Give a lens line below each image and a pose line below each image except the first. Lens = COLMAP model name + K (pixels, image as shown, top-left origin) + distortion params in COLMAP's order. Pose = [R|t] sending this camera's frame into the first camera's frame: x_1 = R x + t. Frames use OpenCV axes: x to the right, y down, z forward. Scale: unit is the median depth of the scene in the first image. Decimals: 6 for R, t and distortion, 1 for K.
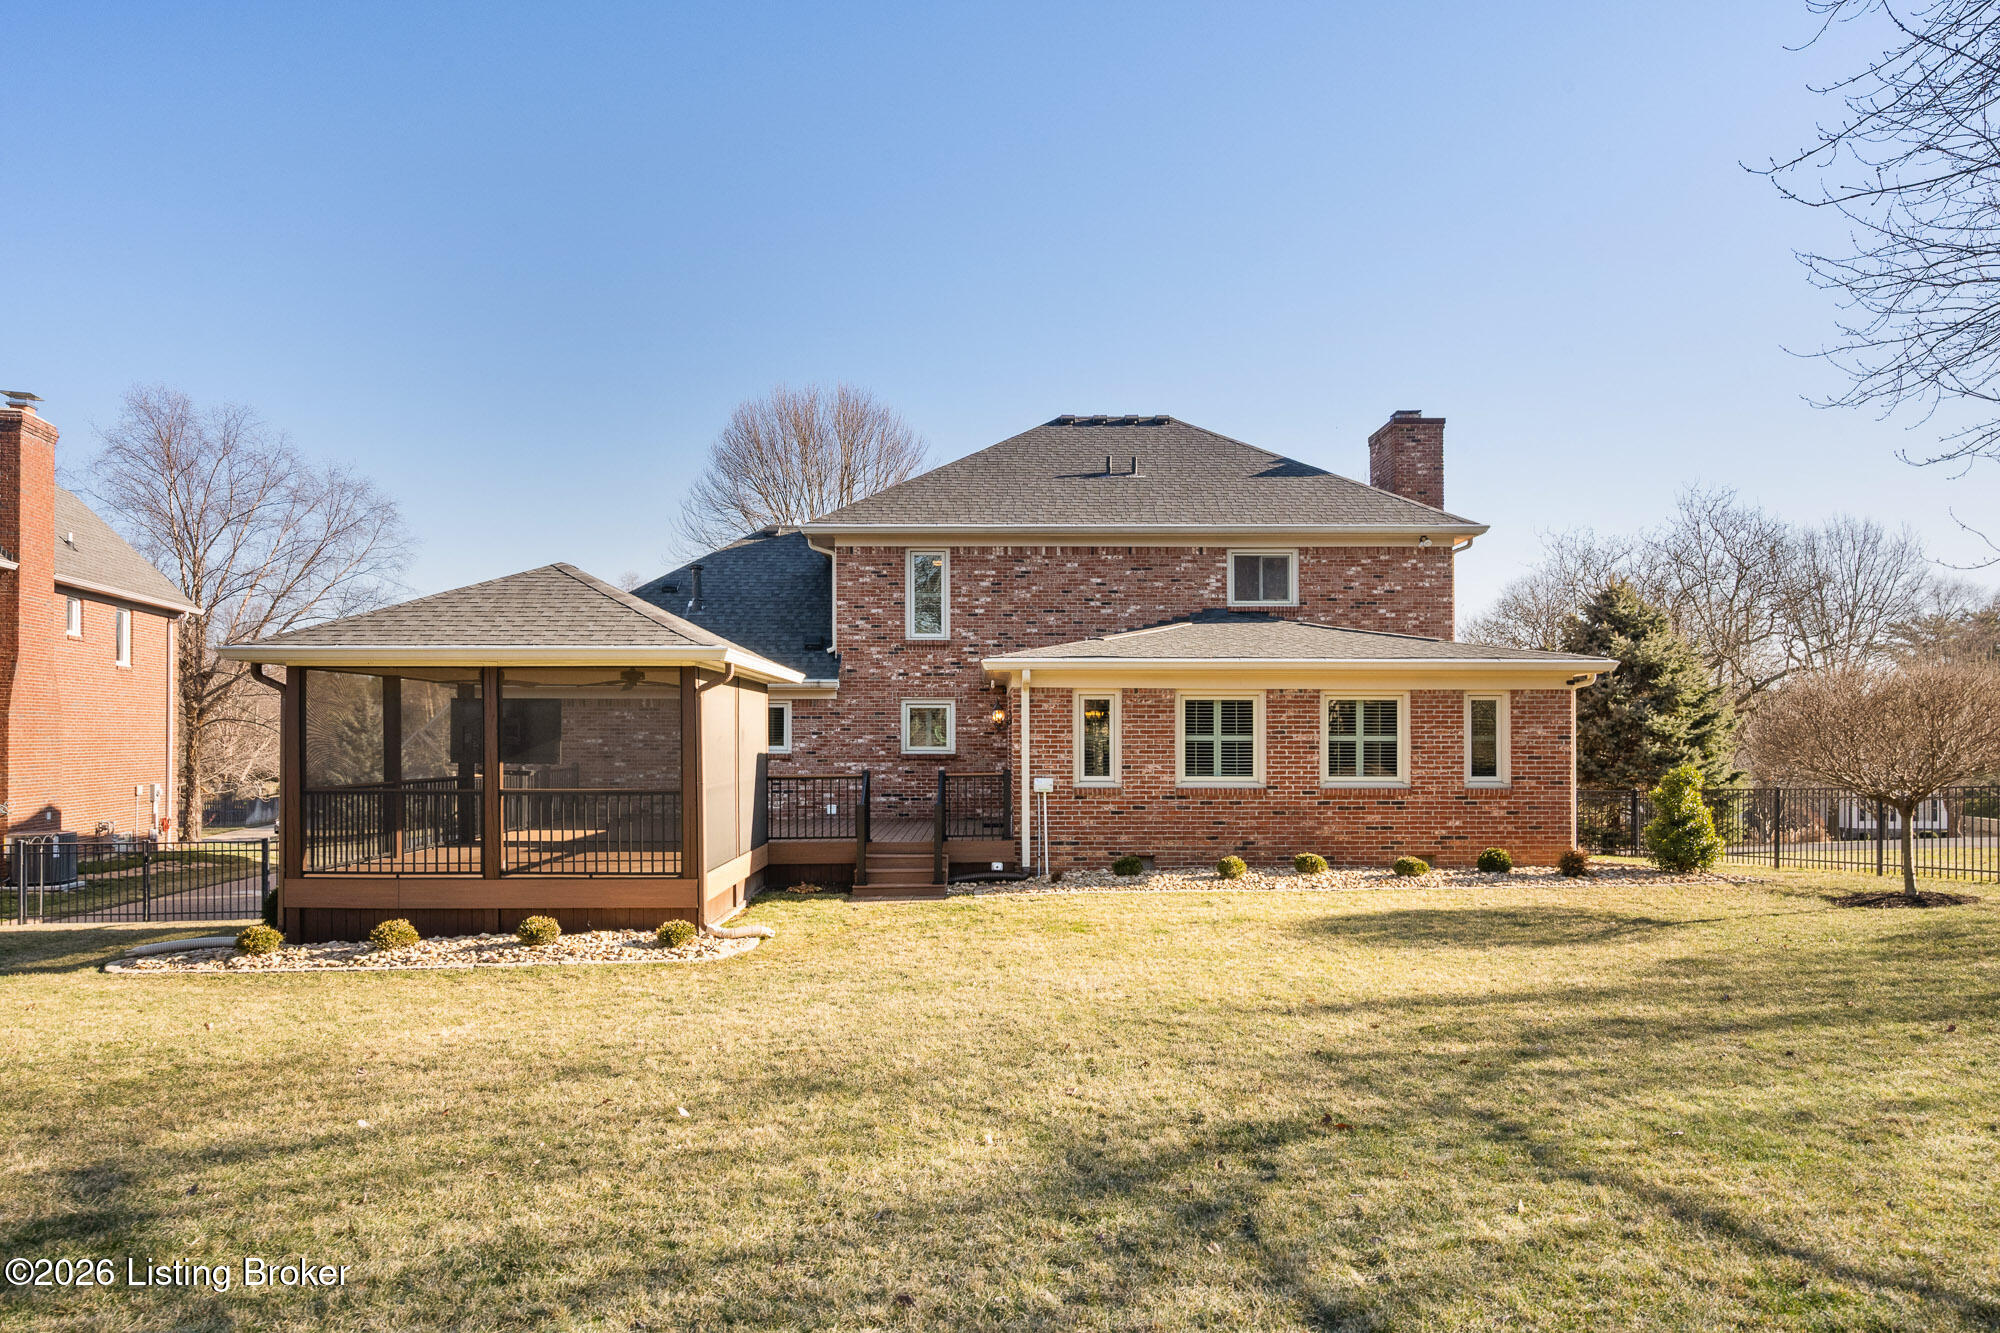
lens RADIAL K [[1201.3, 0, 994.2], [0, 1201.3, 722.9], [0, 0, 1]] dist [-0.004368, -0.000943]
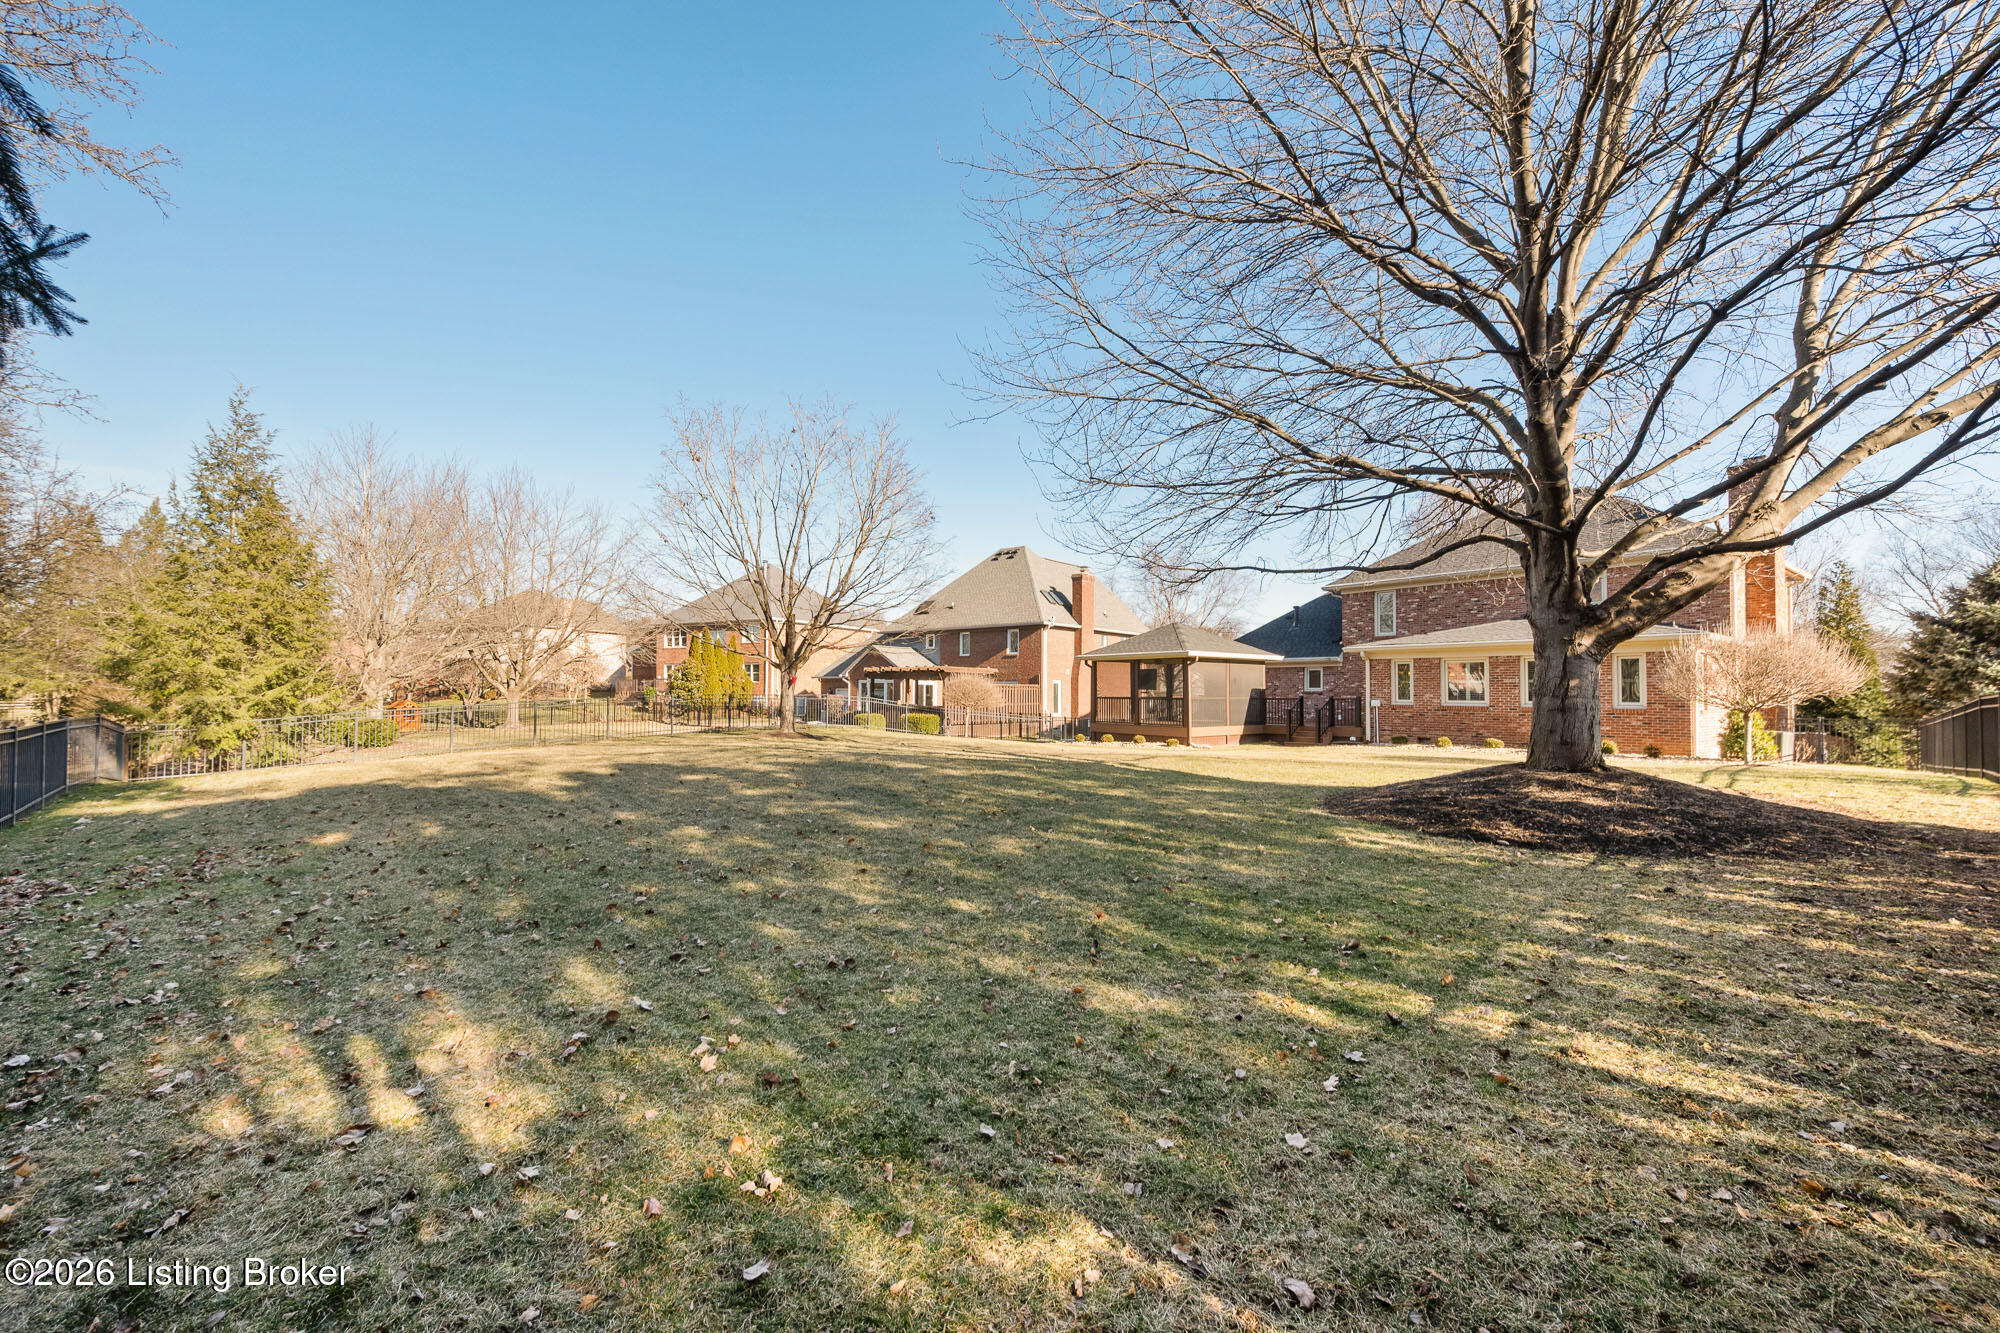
lens RADIAL K [[812.5, 0, 998.0], [0, 812.5, 673.6], [0, 0, 1]] dist [0.004123, -0.000039]
pose [[0.605115, -0.014837, -0.796000, 0.730611], [0.006932, 0.999887, -0.013368, 0.011096], [0.796108, 0.002571, 0.605149, -0.418379]]
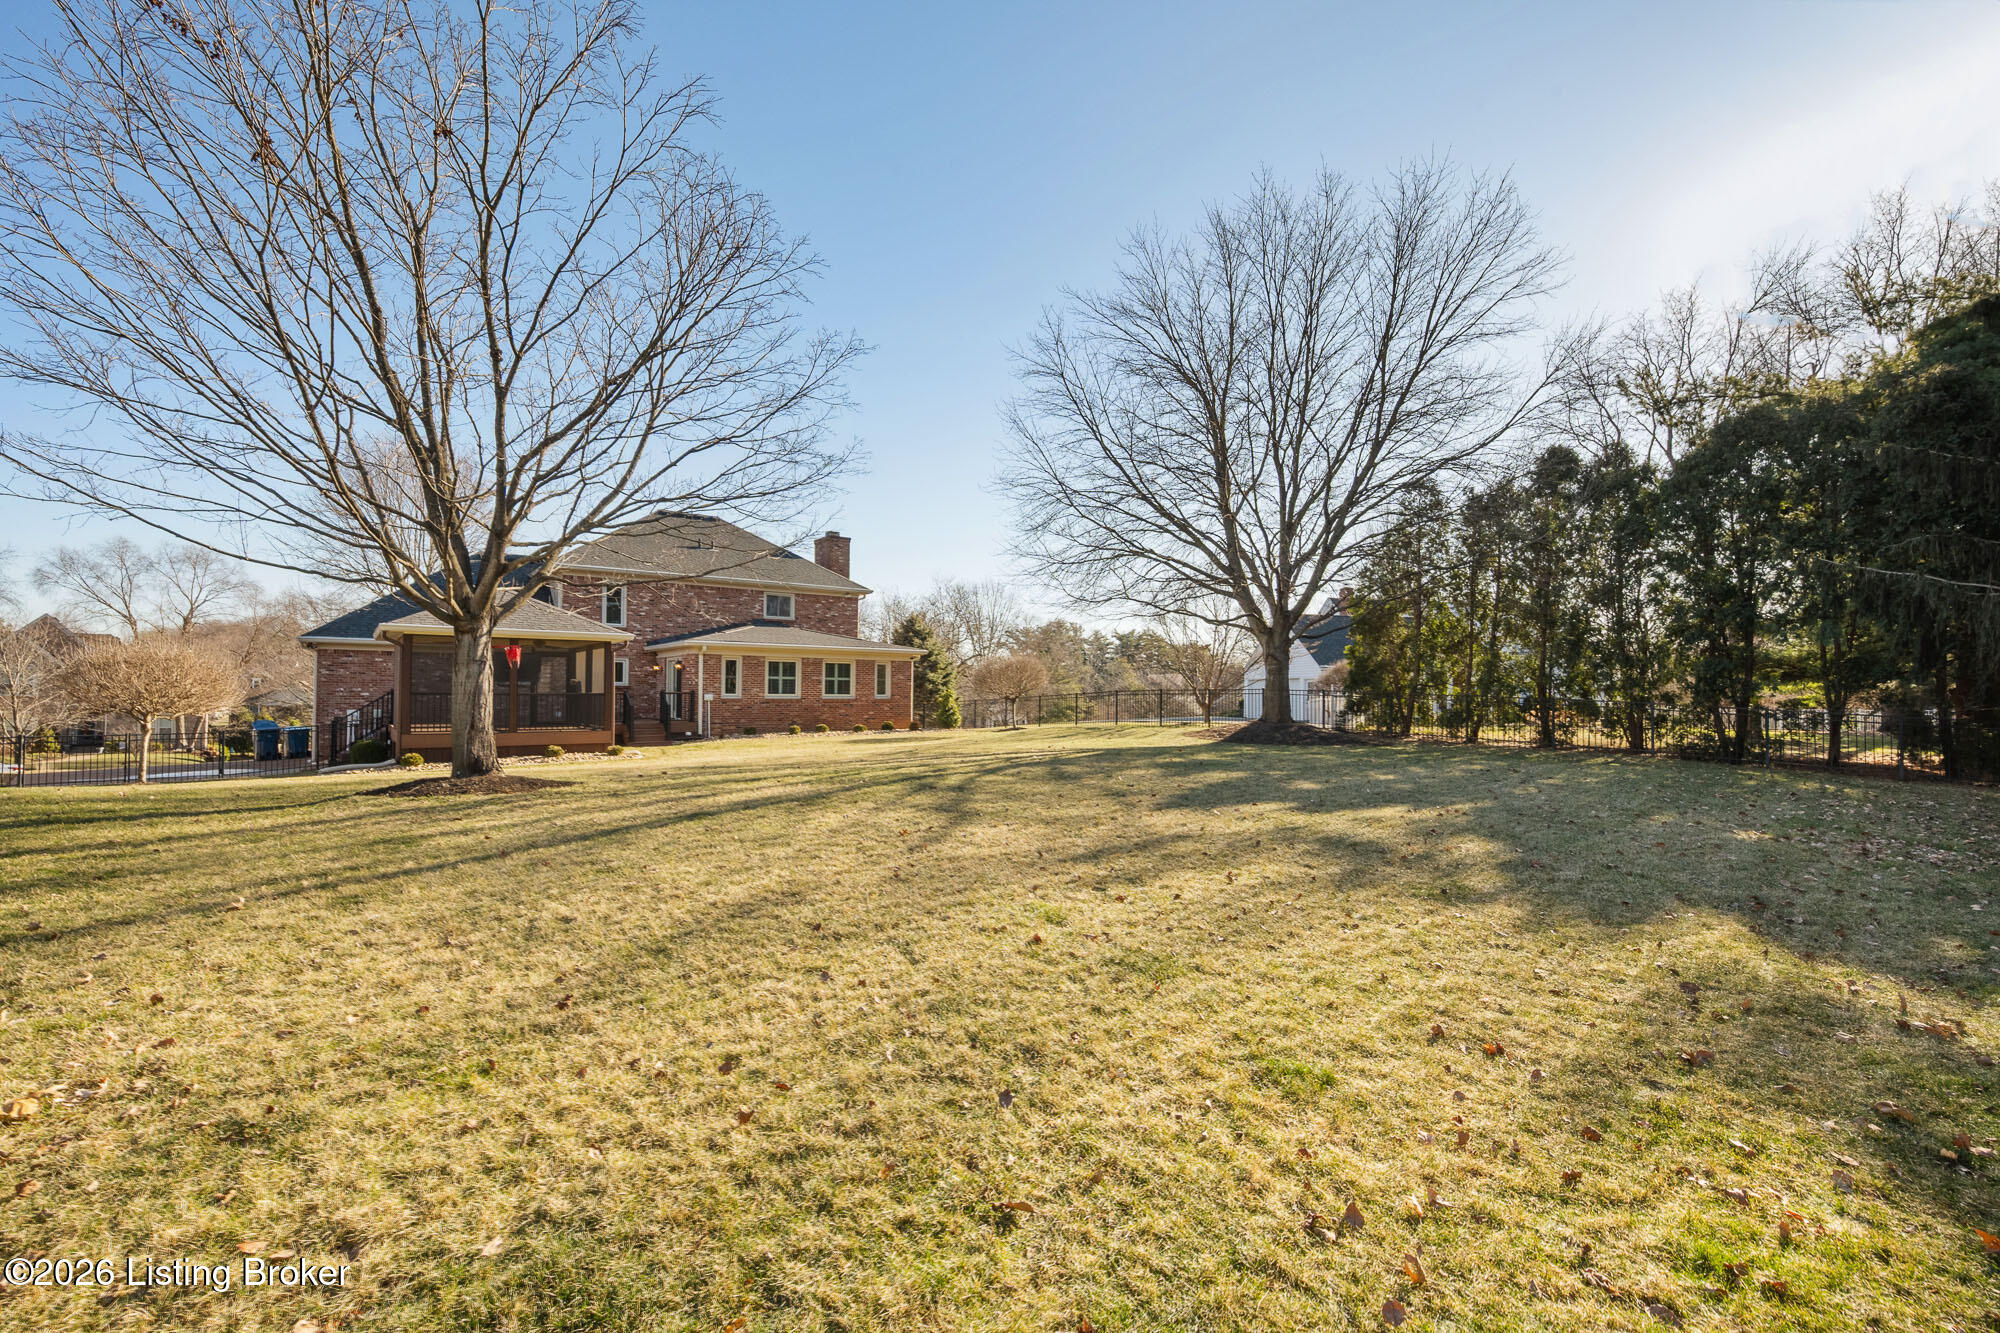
lens RADIAL K [[850.3, 0, 1002.1], [0, 850.3, 675.0], [0, 0, 1]] dist [0.000225, 0.000003]
pose [[0.802753, 0.015915, 0.596099, -0.417736], [-0.010670, 0.999867, -0.012326, 0.021011], [-0.596216, 0.003534, 0.802816, -0.540205]]
